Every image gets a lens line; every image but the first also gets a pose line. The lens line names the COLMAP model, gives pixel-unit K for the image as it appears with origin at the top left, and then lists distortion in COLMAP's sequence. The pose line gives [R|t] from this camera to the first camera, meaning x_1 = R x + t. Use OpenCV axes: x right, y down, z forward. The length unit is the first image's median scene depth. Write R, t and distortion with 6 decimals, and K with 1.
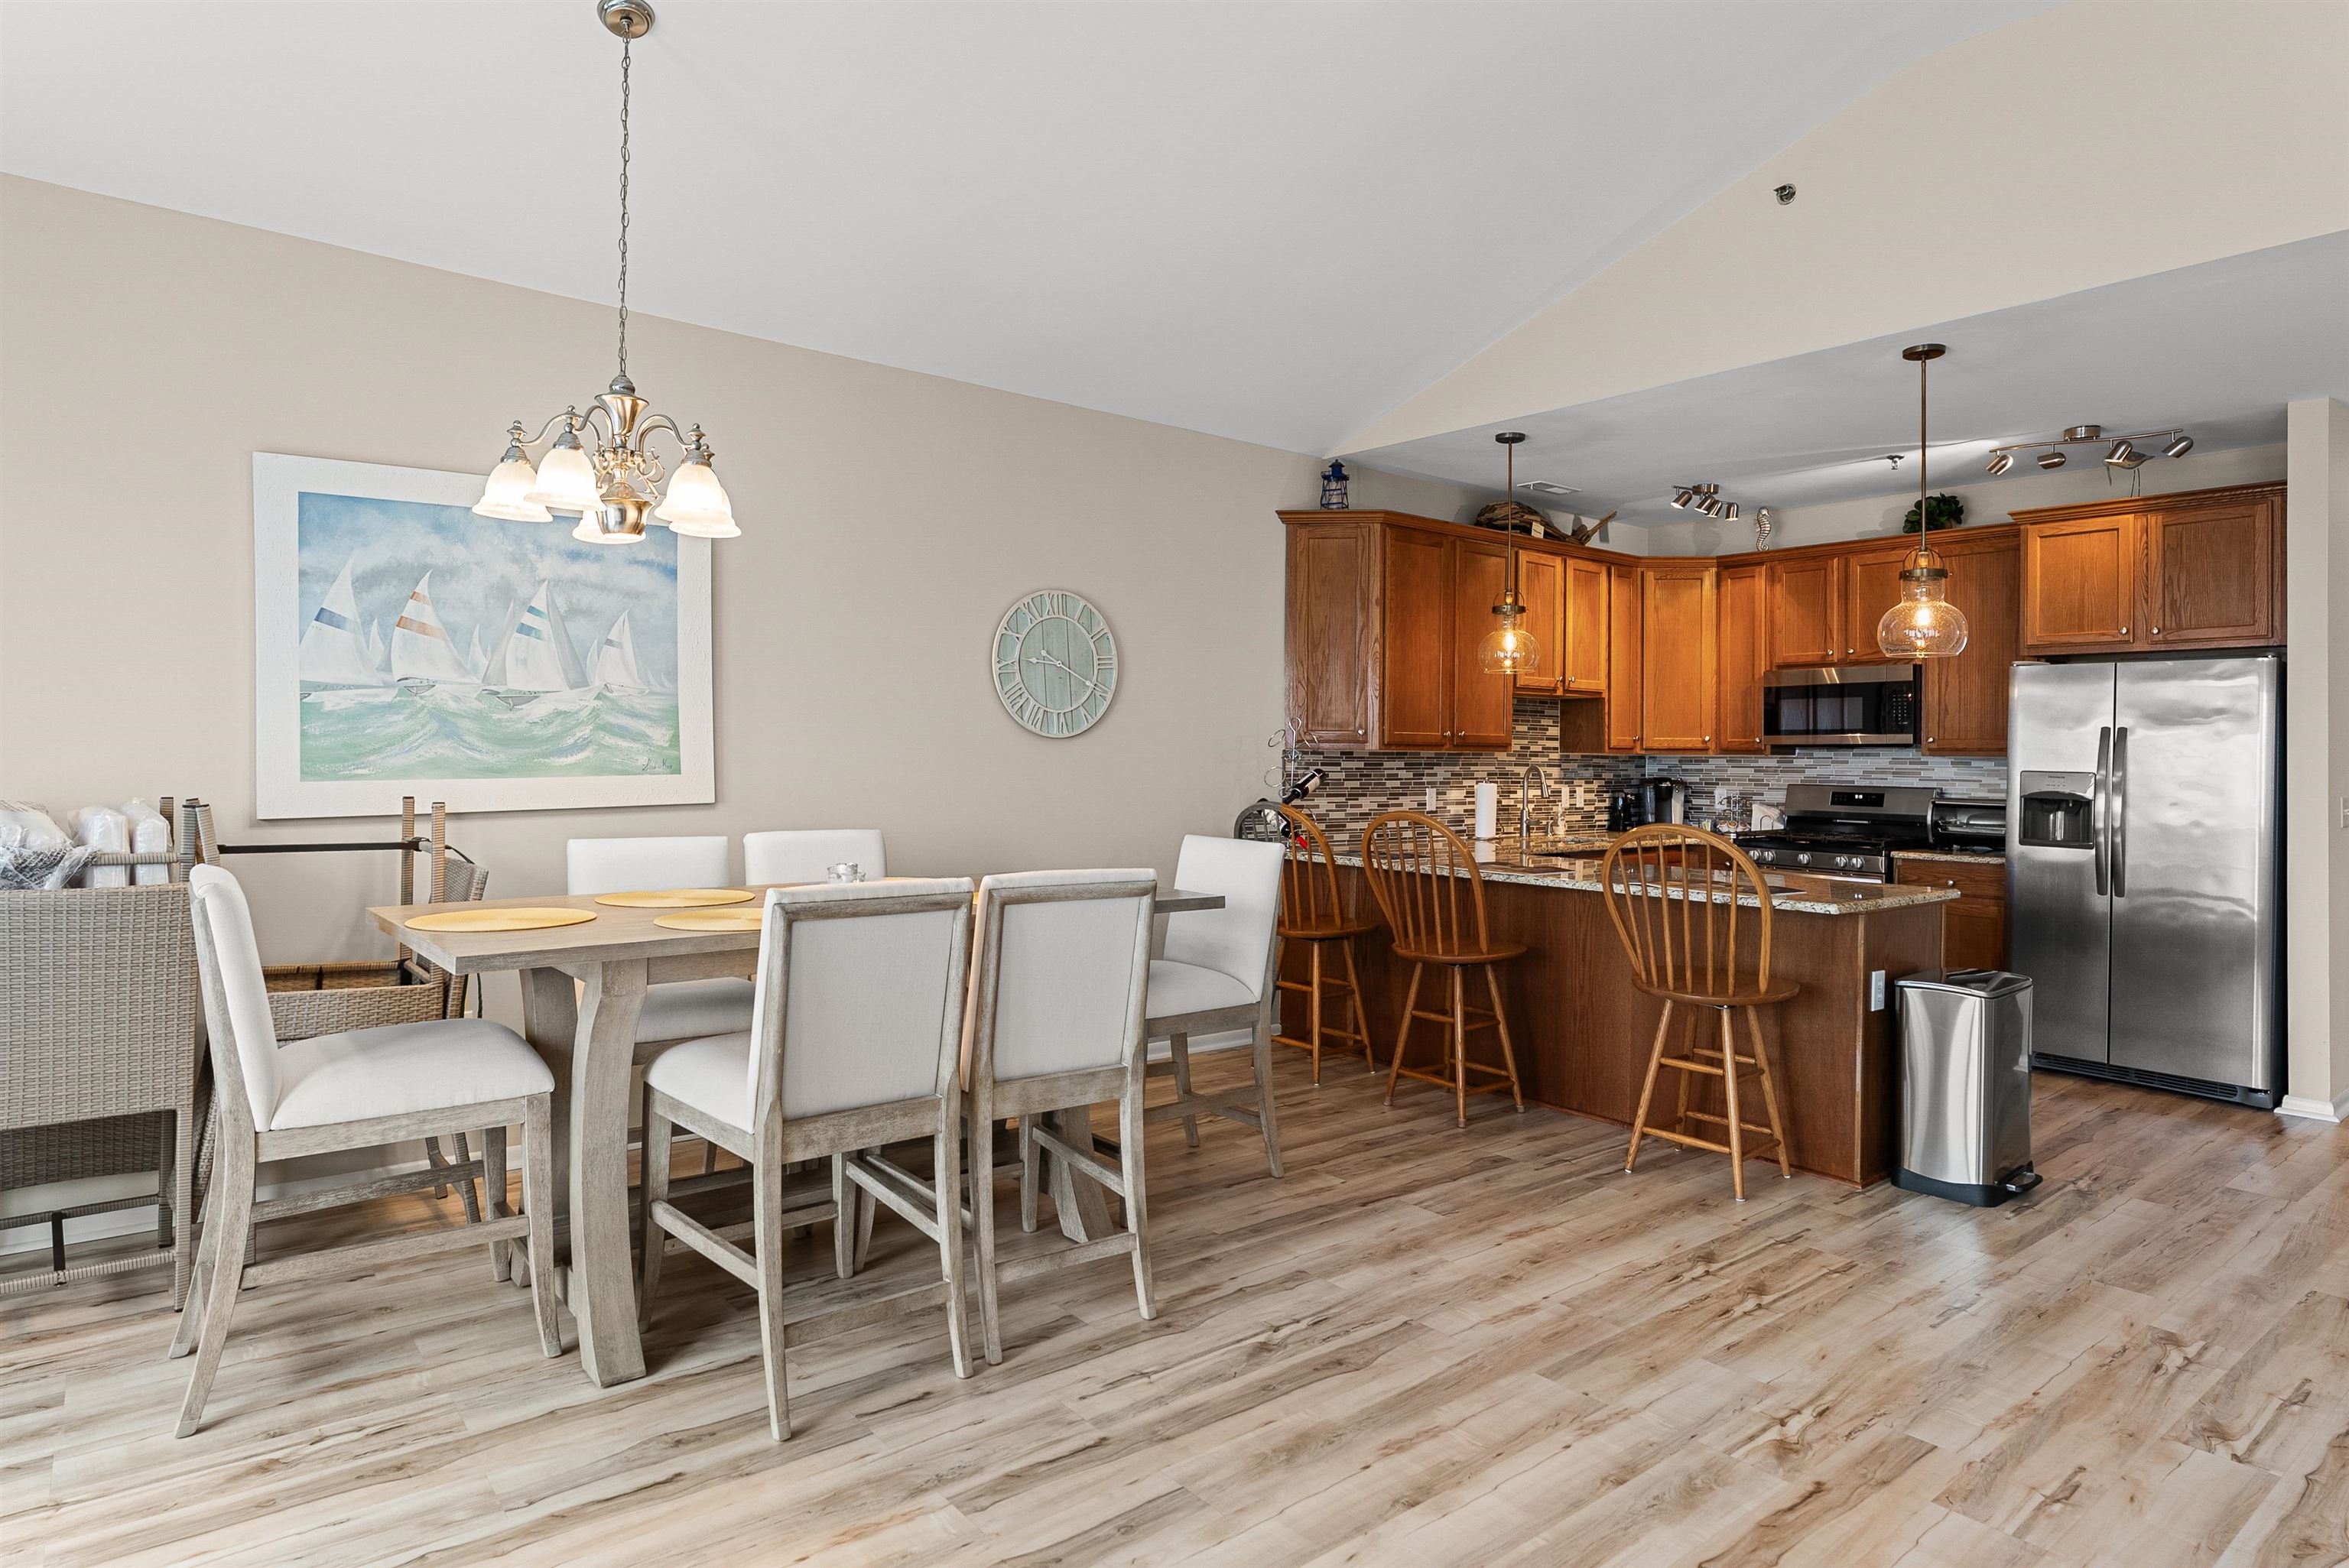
lens RADIAL K [[1297.3, 0, 1231.2], [0, 1297.3, 756.5], [0, 0, 1]] dist [-0.005506, -0.002215]
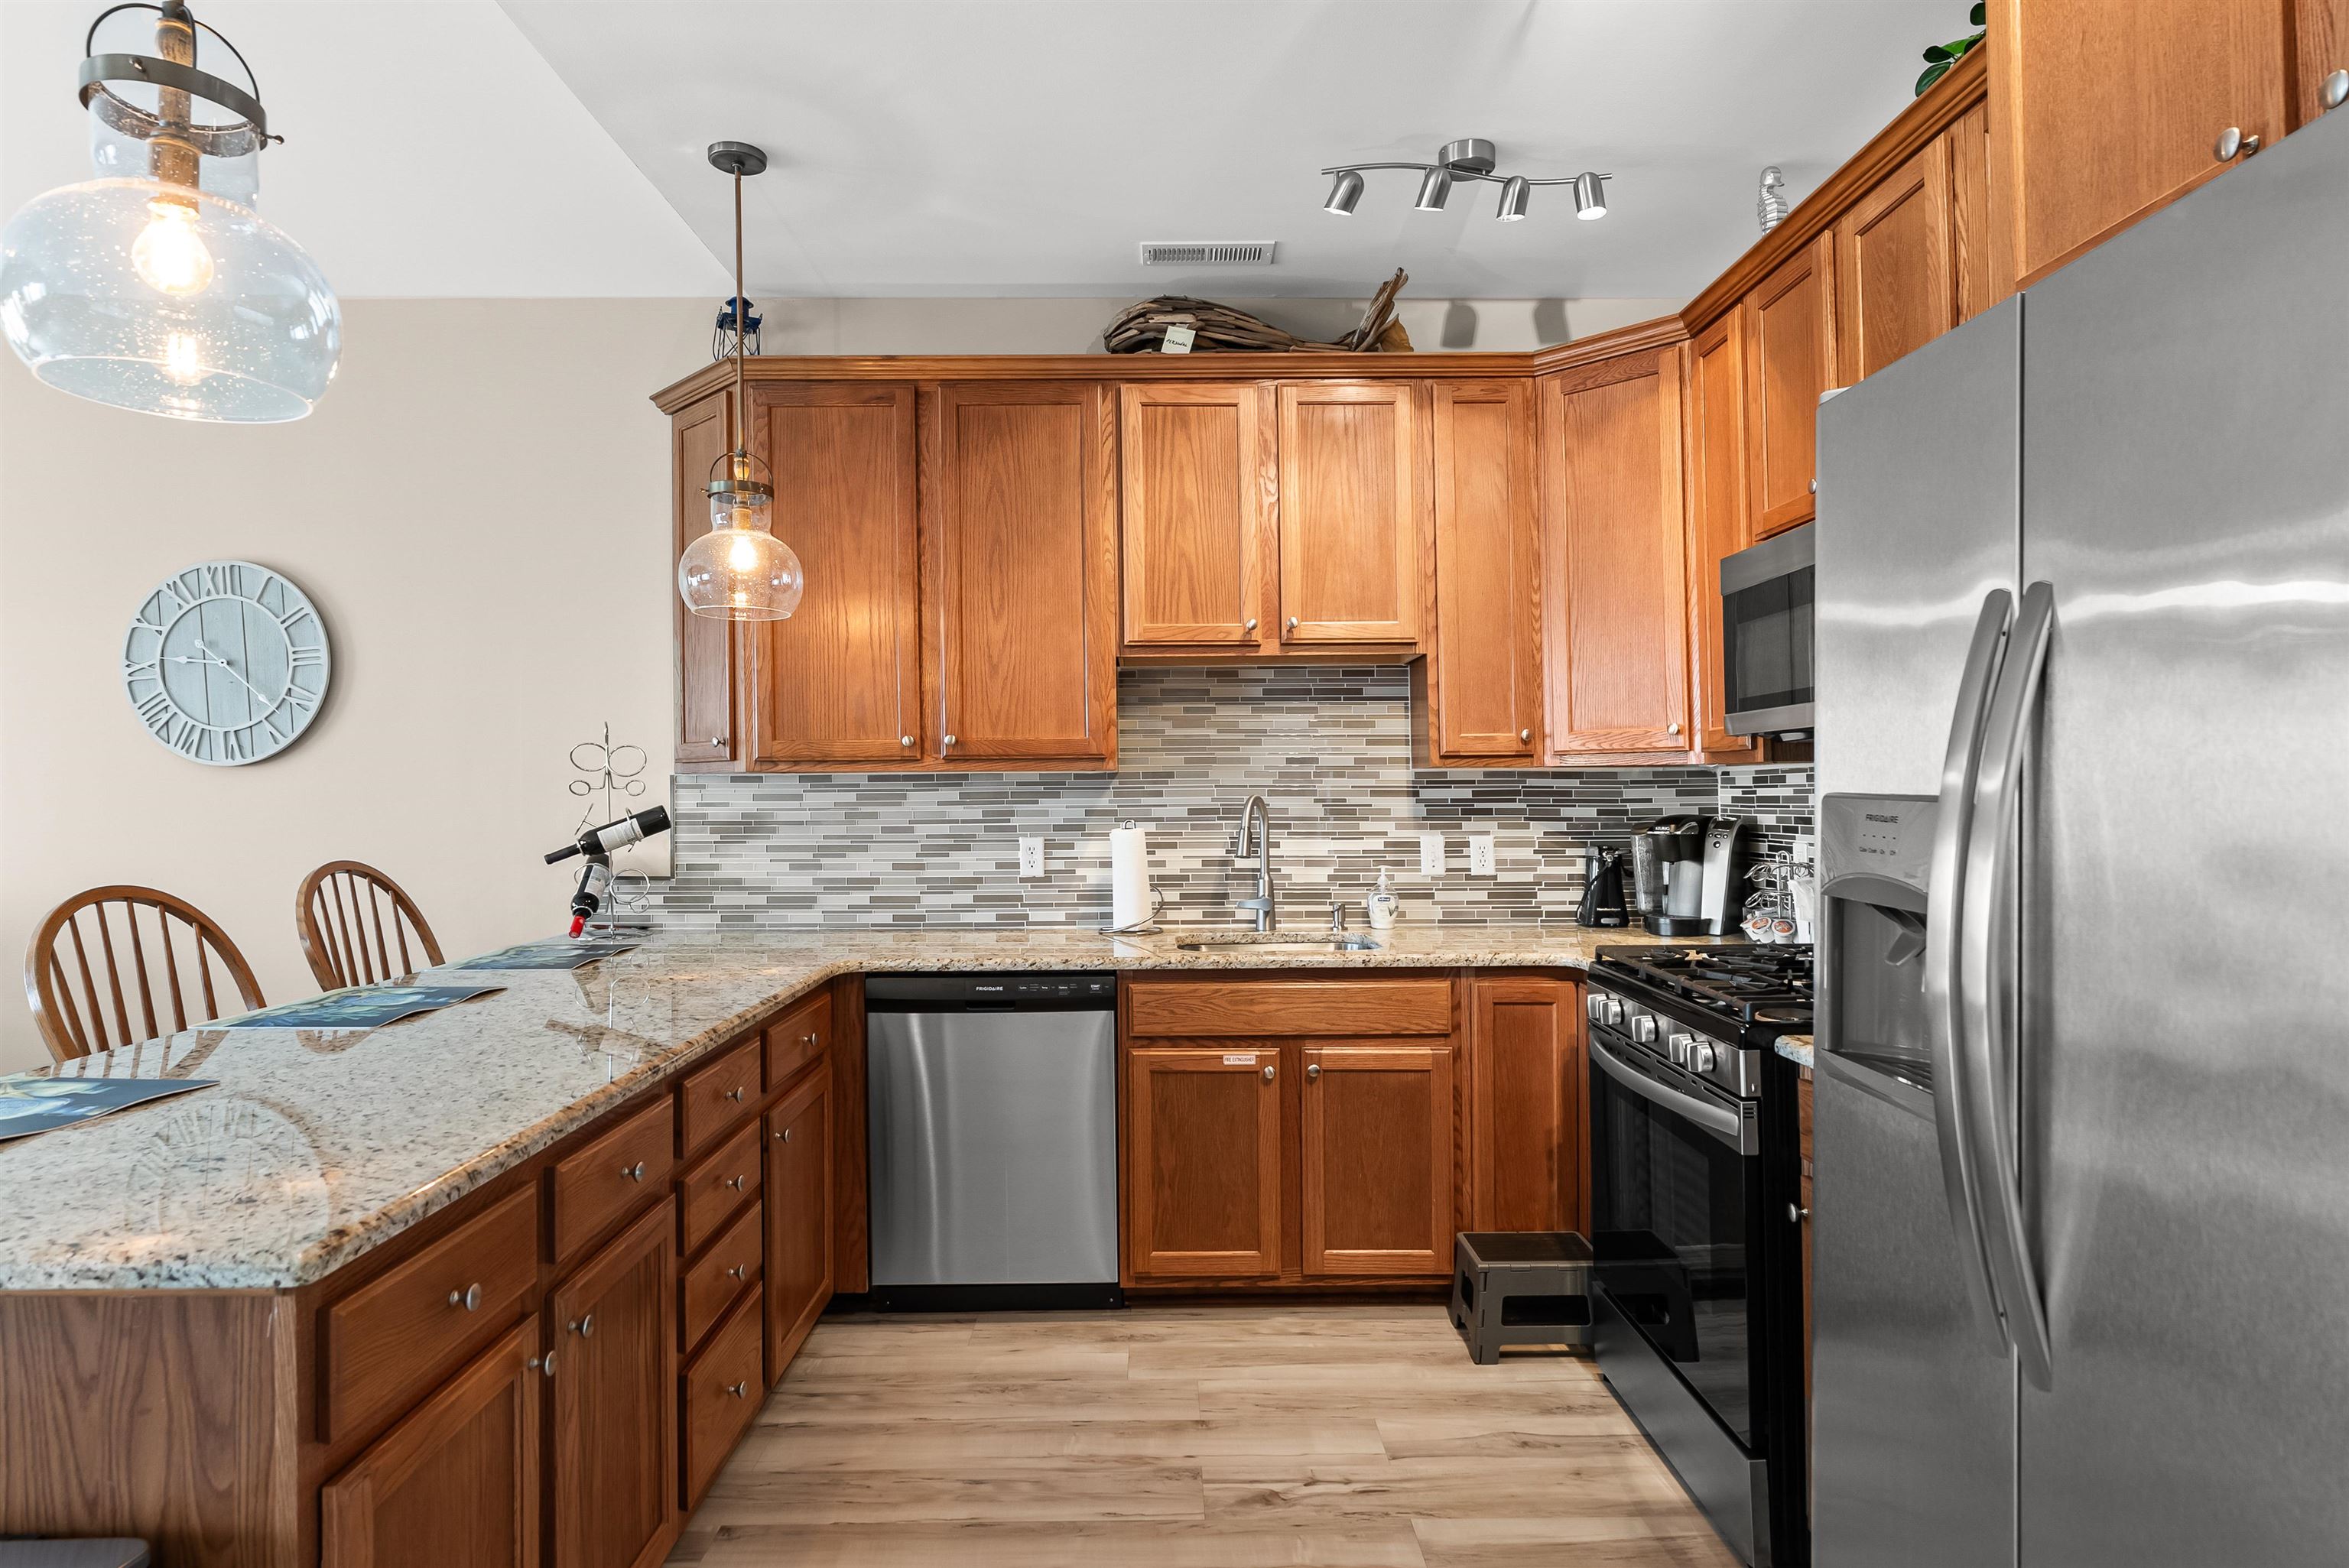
lens RADIAL K [[1344.5, 0, 1117.3], [0, 1344.5, 779.4], [0, 0, 1]] dist [-0.004024, 0.002085]
pose [[0.771112, -0.018857, -0.636420, 0.661082], [0.014542, 0.999822, -0.012005, 0.008163], [0.636533, 0.000002, 0.771249, 0.680756]]
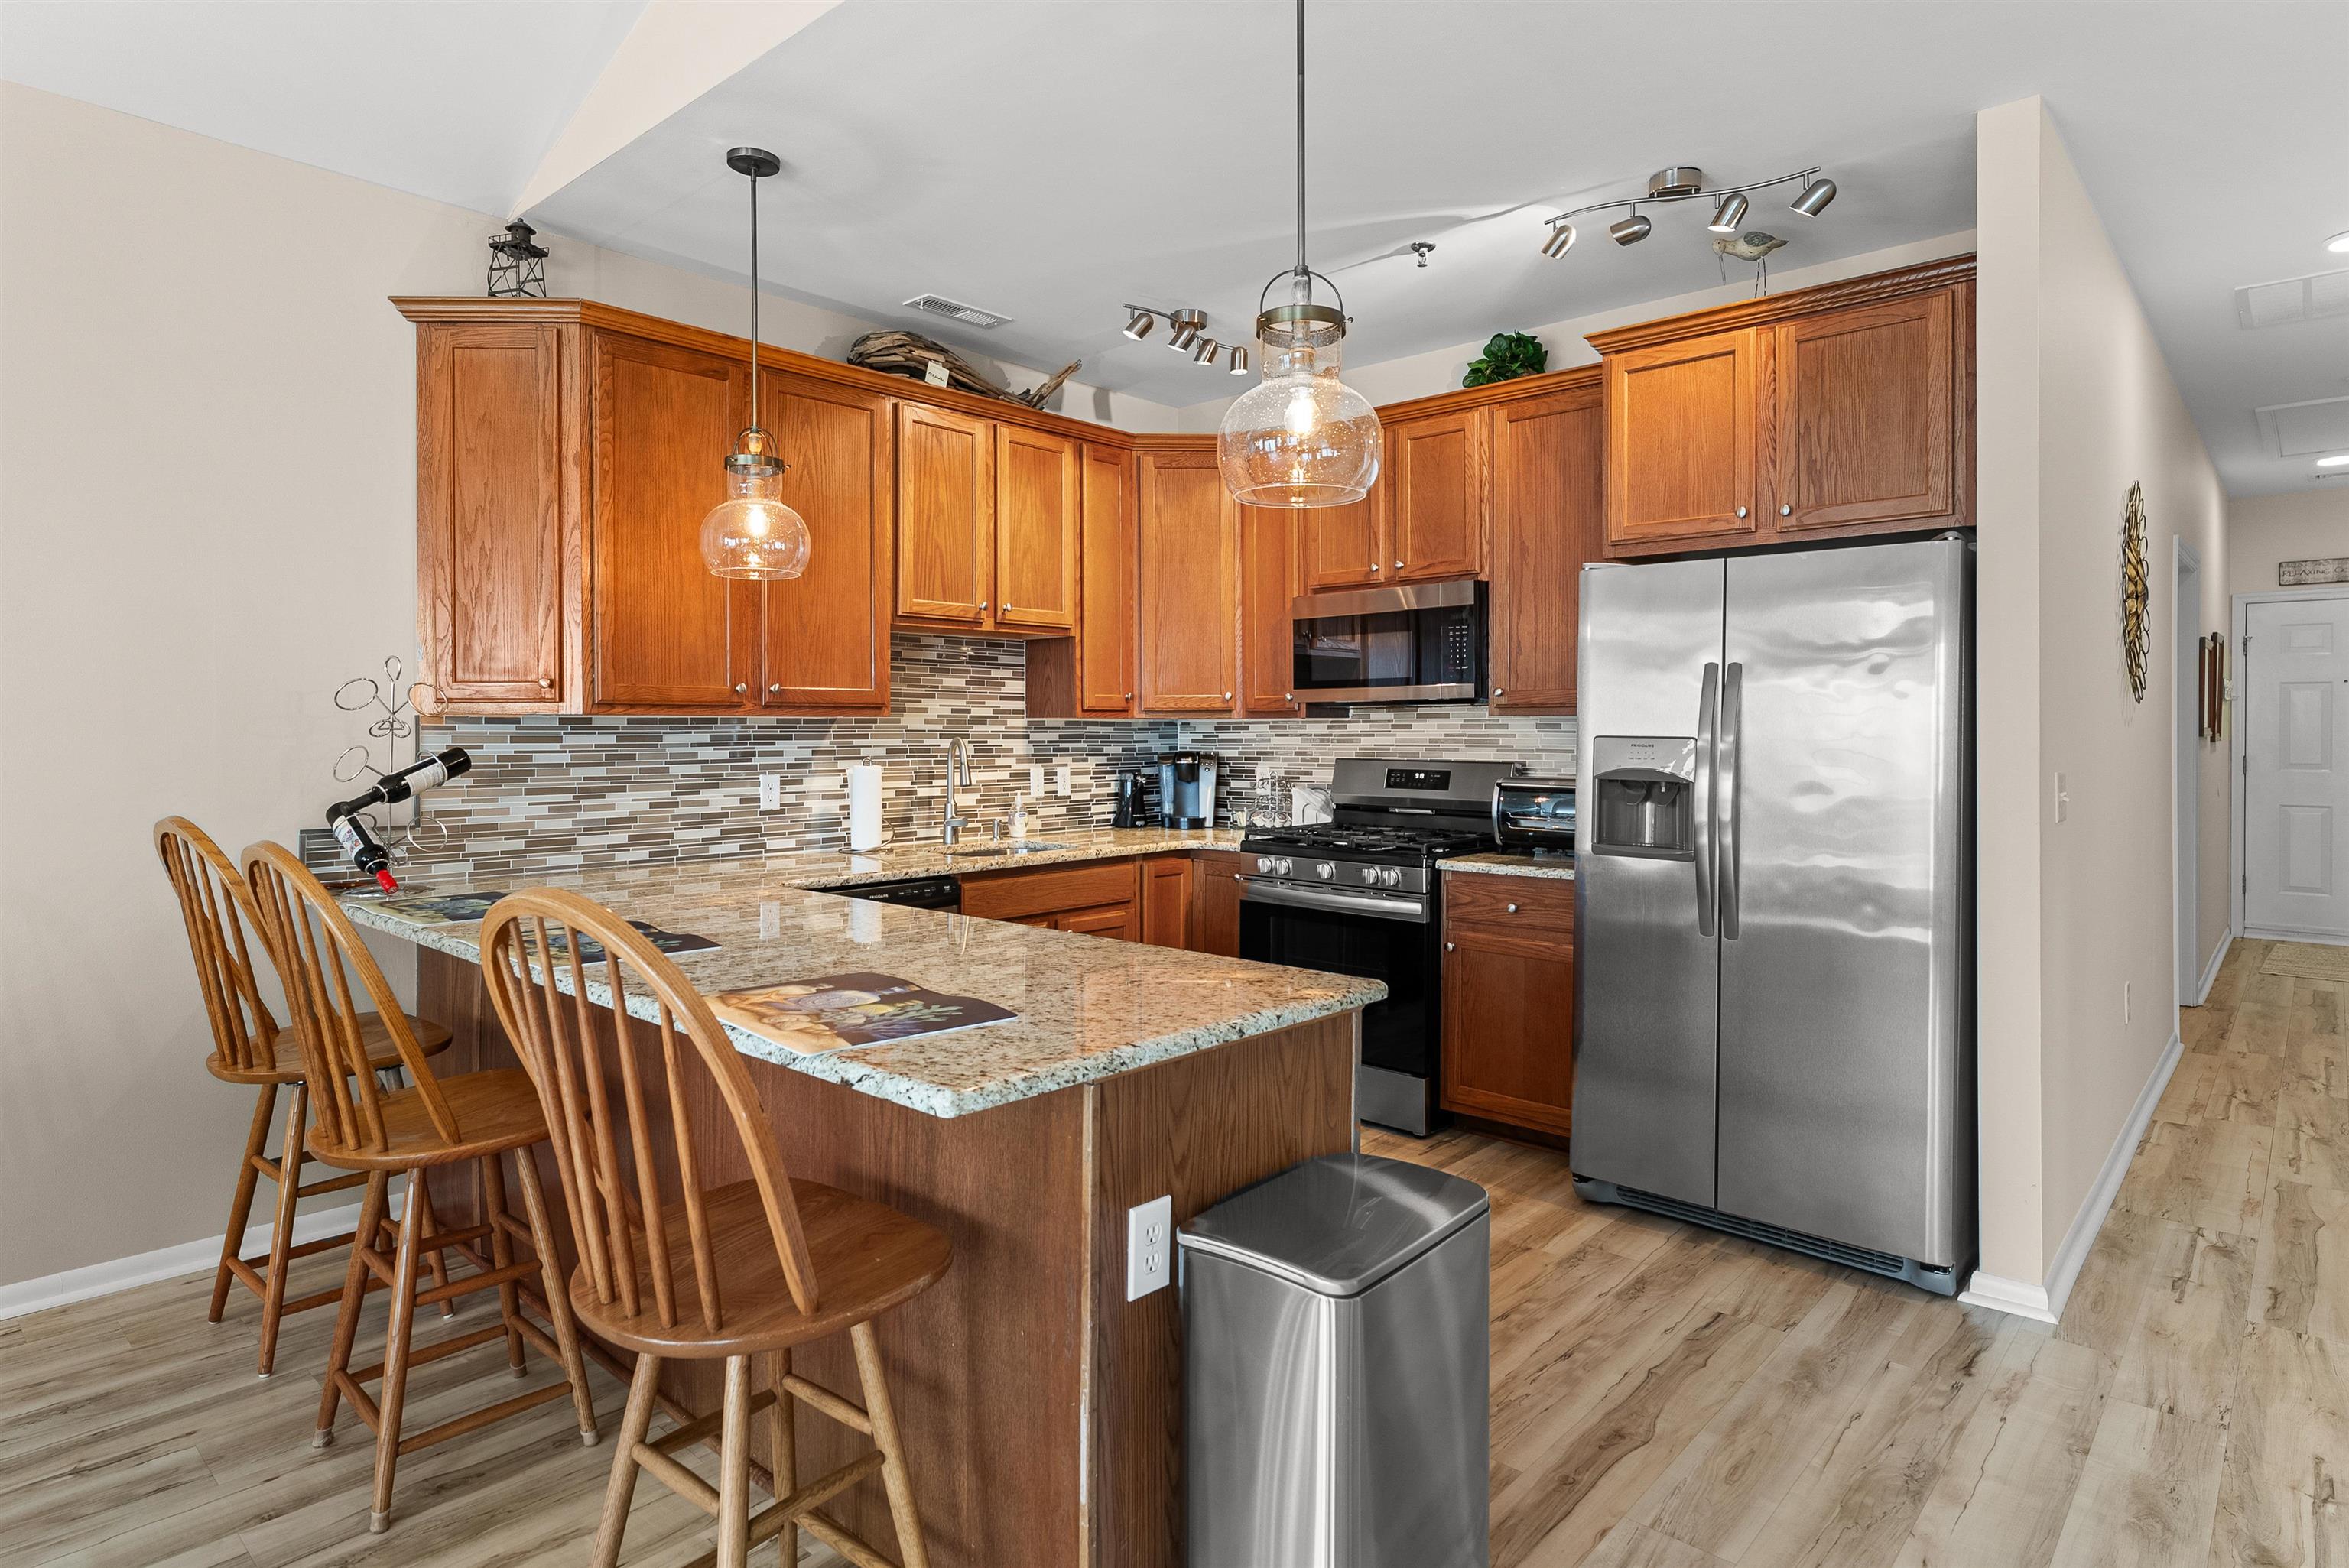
lens RADIAL K [[1297.3, 0, 1225.7], [0, 1297.3, 750.2], [0, 0, 1]] dist [-0.005506, -0.002215]
pose [[0.985109, -0.014300, 0.171337, 0.315969], [0.011478, 0.999782, 0.017450, 0.004561], [-0.171549, -0.015224, 0.985058, 0.398431]]
